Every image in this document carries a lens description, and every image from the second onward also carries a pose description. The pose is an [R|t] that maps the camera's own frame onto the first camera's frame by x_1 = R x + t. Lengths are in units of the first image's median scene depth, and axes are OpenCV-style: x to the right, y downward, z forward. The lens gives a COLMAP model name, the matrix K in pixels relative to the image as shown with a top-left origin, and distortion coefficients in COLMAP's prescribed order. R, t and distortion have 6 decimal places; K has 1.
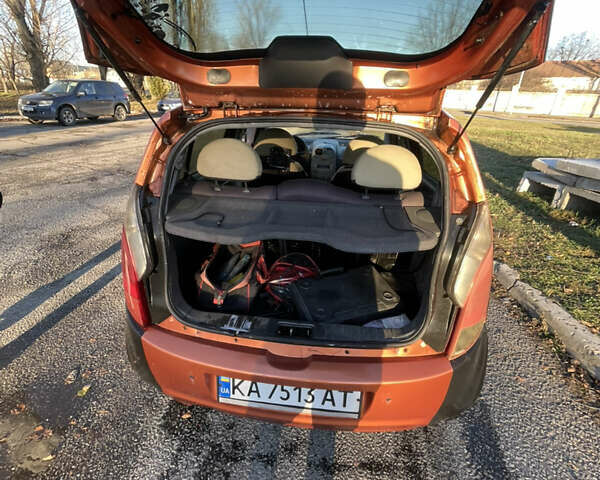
lens RADIAL K [[323.2, 0, 300.0], [0, 323.2, 240.0], [0, 0, 1]] dist [0.003478, 0.001556]
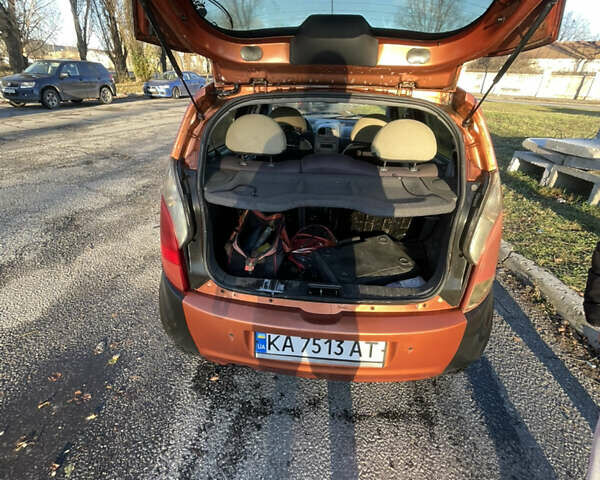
lens RADIAL K [[323.7, 0, 300.0], [0, 323.7, 240.0], [0, 0, 1]] dist [0.005565, 0.000434]
pose [[0.999244, -0.017645, 0.034655, -0.114497], [0.016106, 0.998893, 0.044203, 0.048886], [-0.035396, -0.043612, 0.998421, -0.075563]]
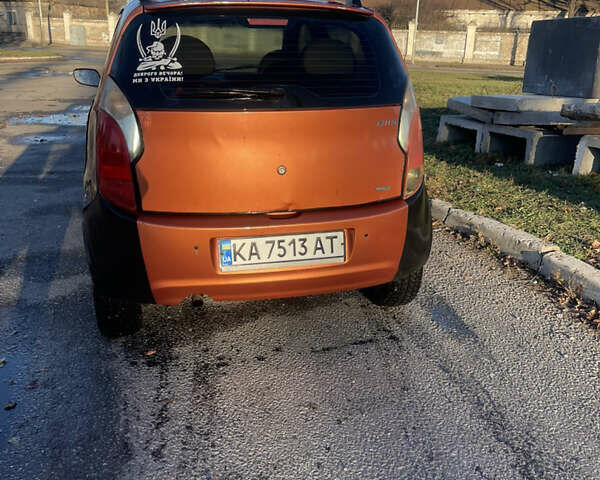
lens RADIAL K [[607.1, 0, 309.9], [0, 607.1, 241.0], [0, 0, 1]] dist [0.047413, -0.011296]
pose [[0.926733, -0.129081, 0.352852, -0.589817], [0.165725, 0.983273, -0.075558, 0.523752], [-0.337197, 0.128498, 0.932623, -0.853339]]
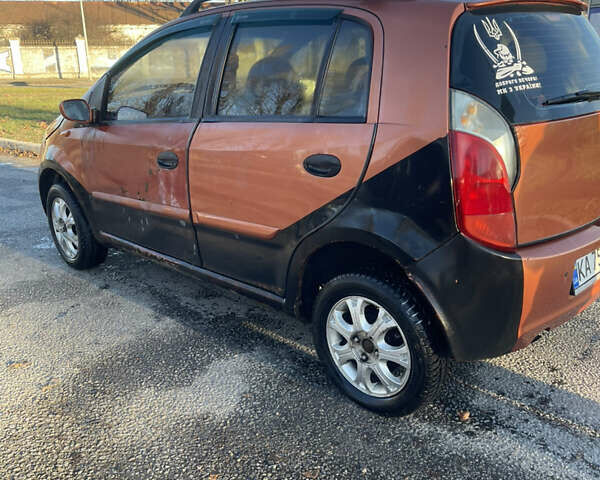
lens RADIAL K [[607.1, 0, 309.9], [0, 607.1, 241.0], [0, 0, 1]] dist [0.047413, -0.011296]
pose [[0.587433, -0.282941, 0.758200, -1.771787], [0.382102, 0.922855, 0.048345, -0.029032], [-0.713387, 0.261310, 0.650227, 0.300779]]
